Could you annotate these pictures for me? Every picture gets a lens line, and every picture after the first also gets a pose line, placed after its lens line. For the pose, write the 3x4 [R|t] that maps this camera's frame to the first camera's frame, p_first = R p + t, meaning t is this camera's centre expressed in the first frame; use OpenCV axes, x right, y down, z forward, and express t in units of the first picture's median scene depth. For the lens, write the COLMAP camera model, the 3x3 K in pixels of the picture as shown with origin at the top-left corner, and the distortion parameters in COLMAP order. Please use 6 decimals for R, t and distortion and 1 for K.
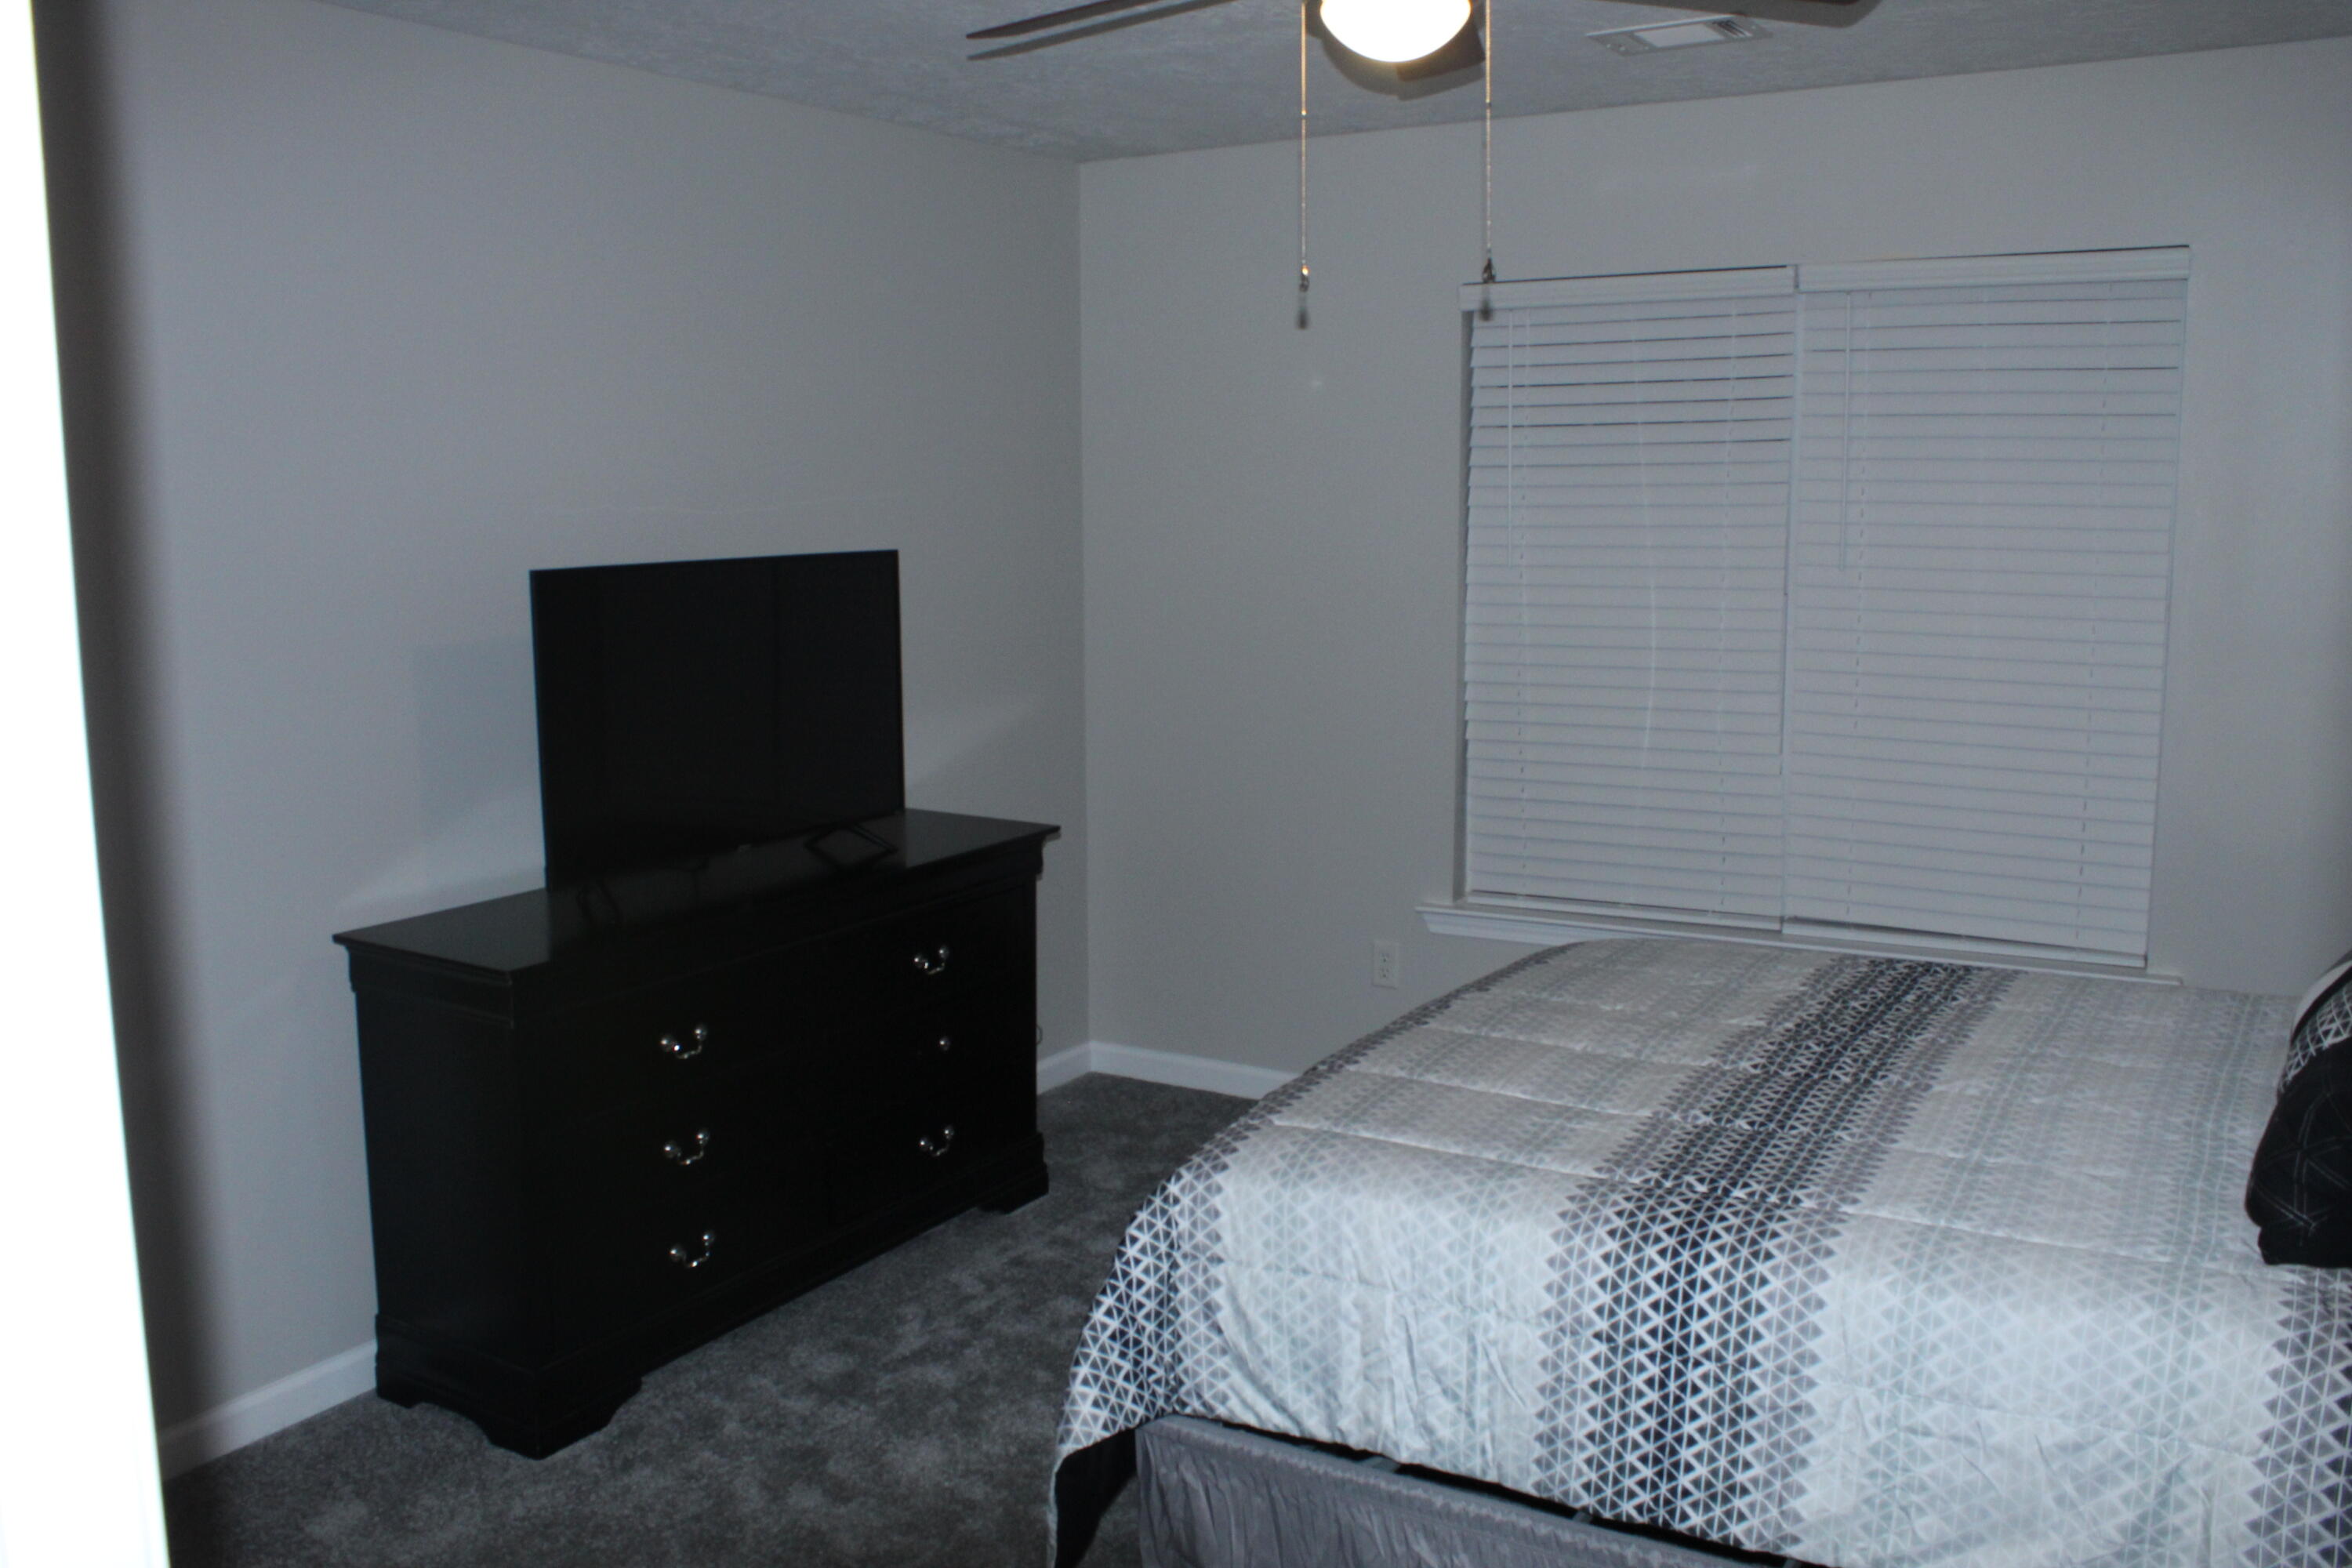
lens RADIAL K [[1980.3, 0, 1185.5], [0, 1980.3, 791.0], [0, 0, 1]] dist [-0.156095, 0.133727]
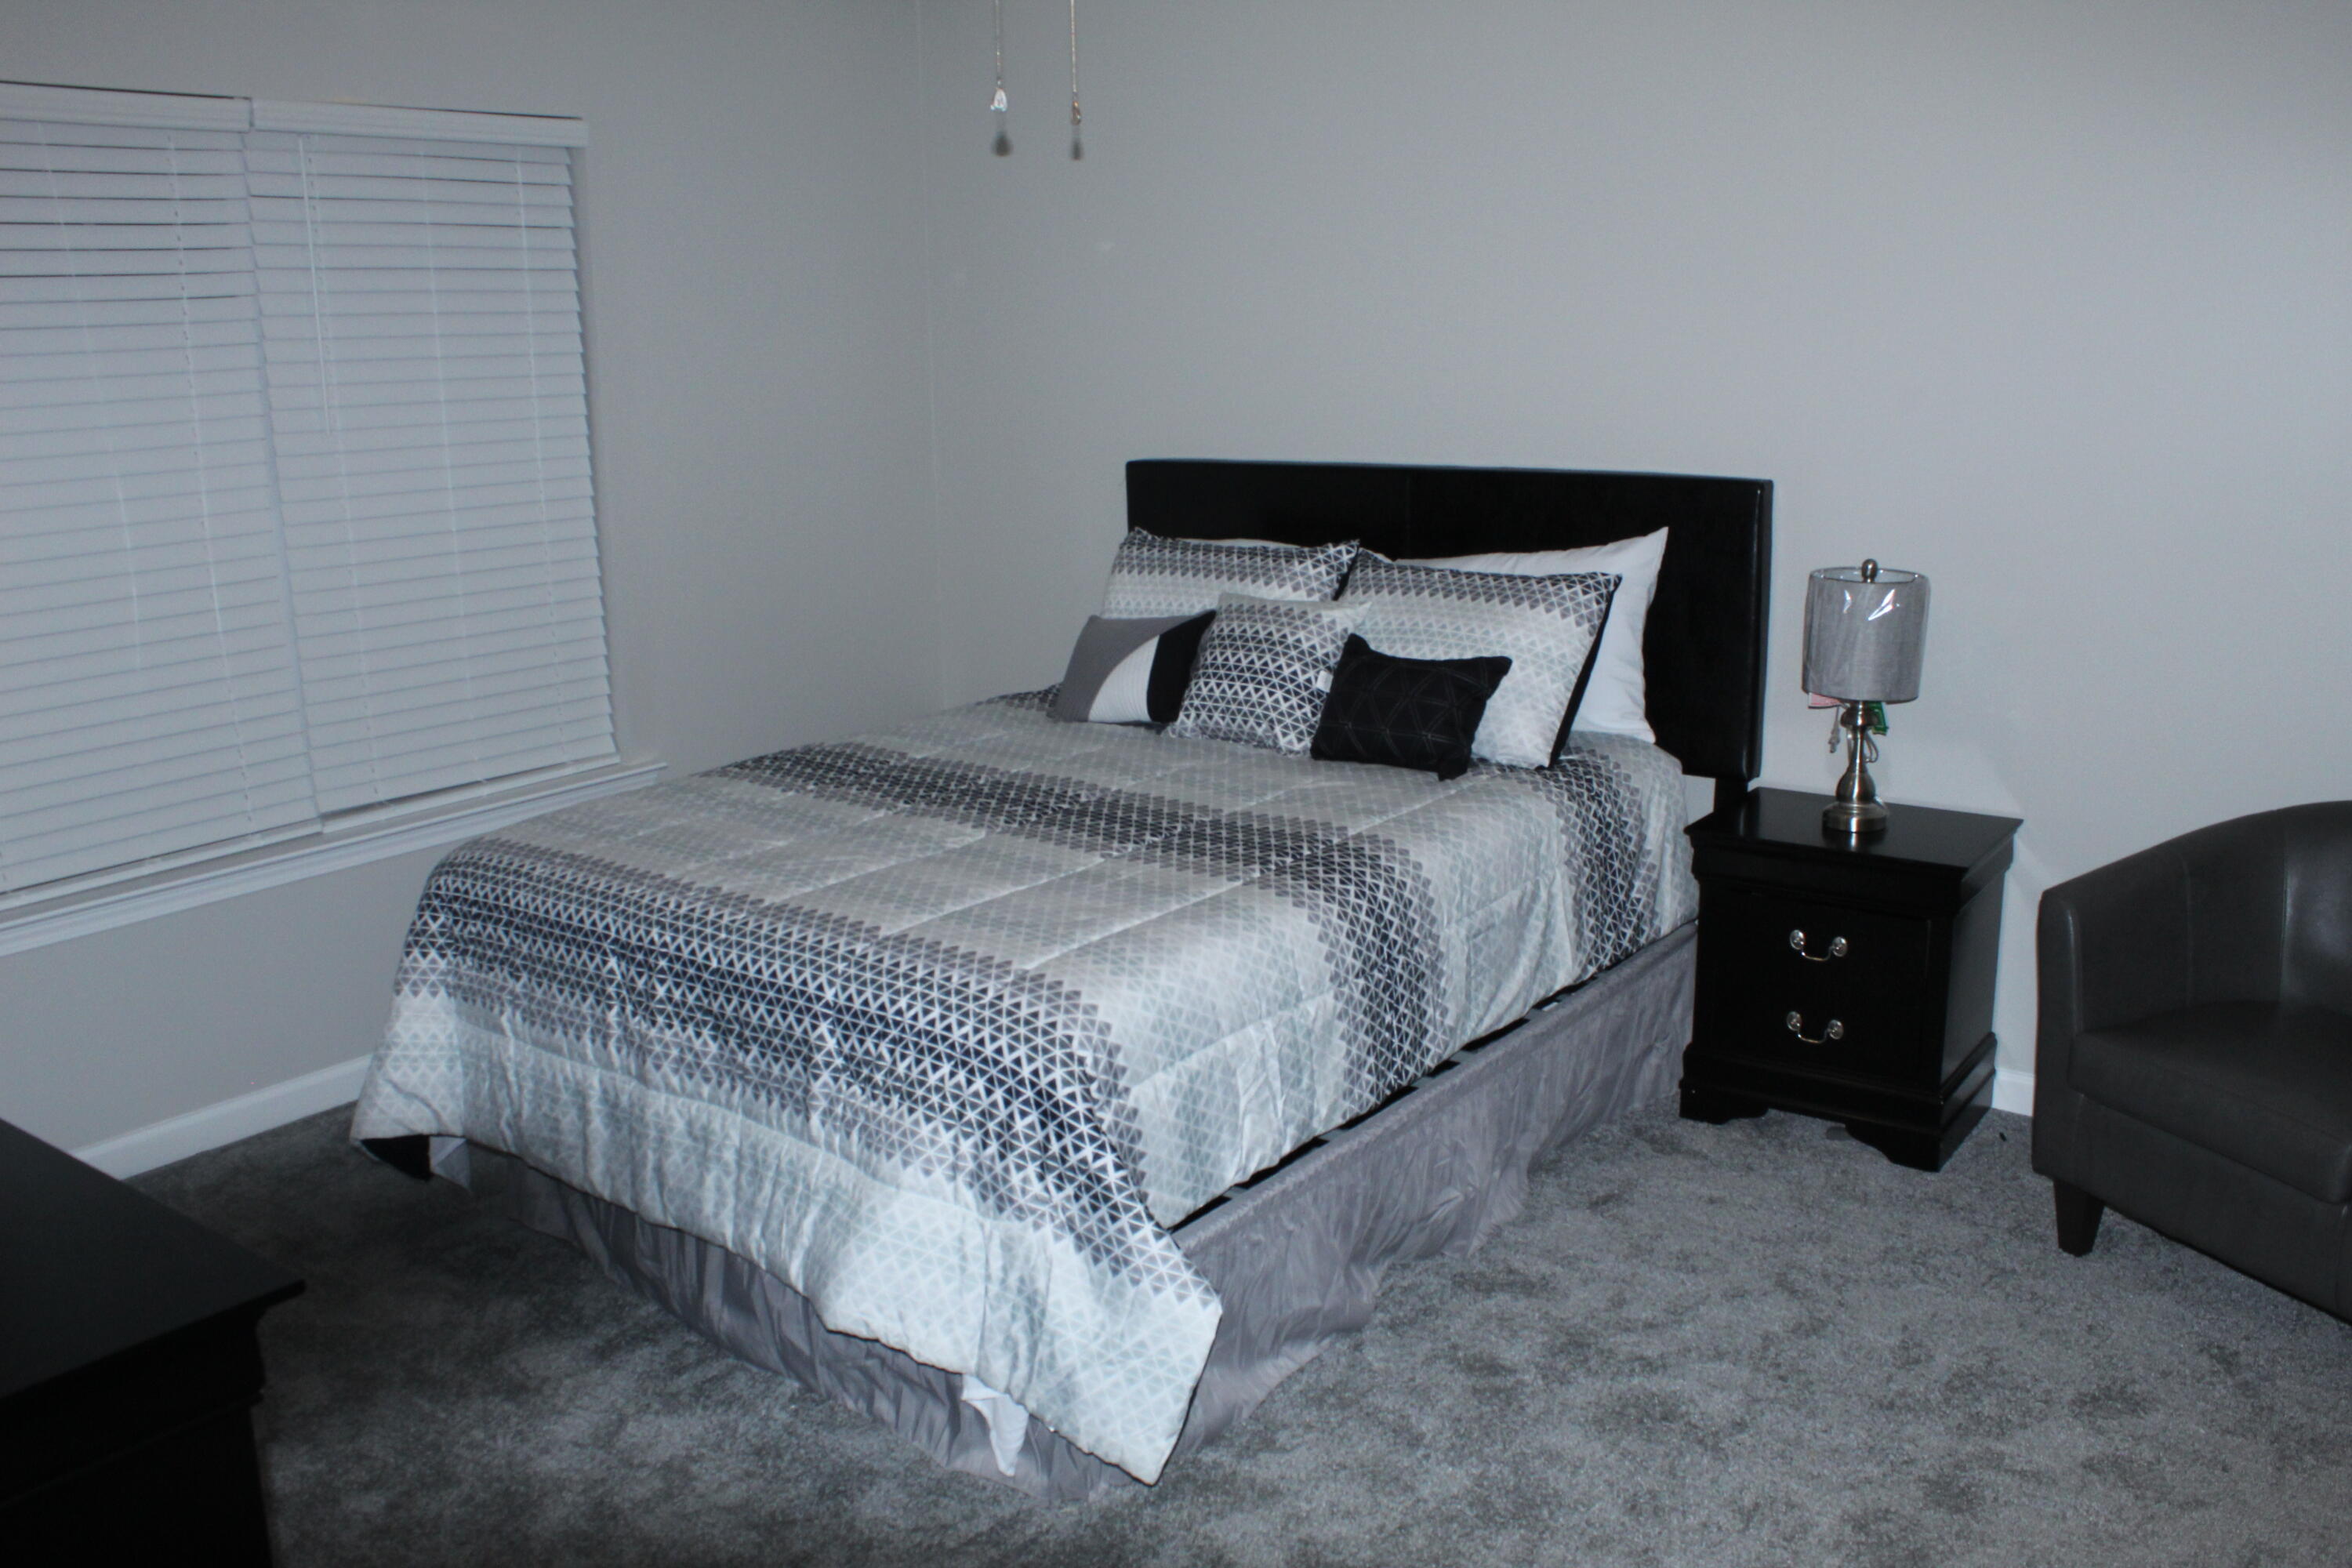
lens RADIAL K [[1980.3, 0, 1189.0], [0, 1980.3, 774.4], [0, 0, 1]] dist [-0.156095, 0.133727]
pose [[0.102179, -0.214433, 0.971379, -0.961418], [0.170347, 0.965838, 0.195291, -0.112845], [-0.980072, 0.145517, 0.135216, 0.844050]]
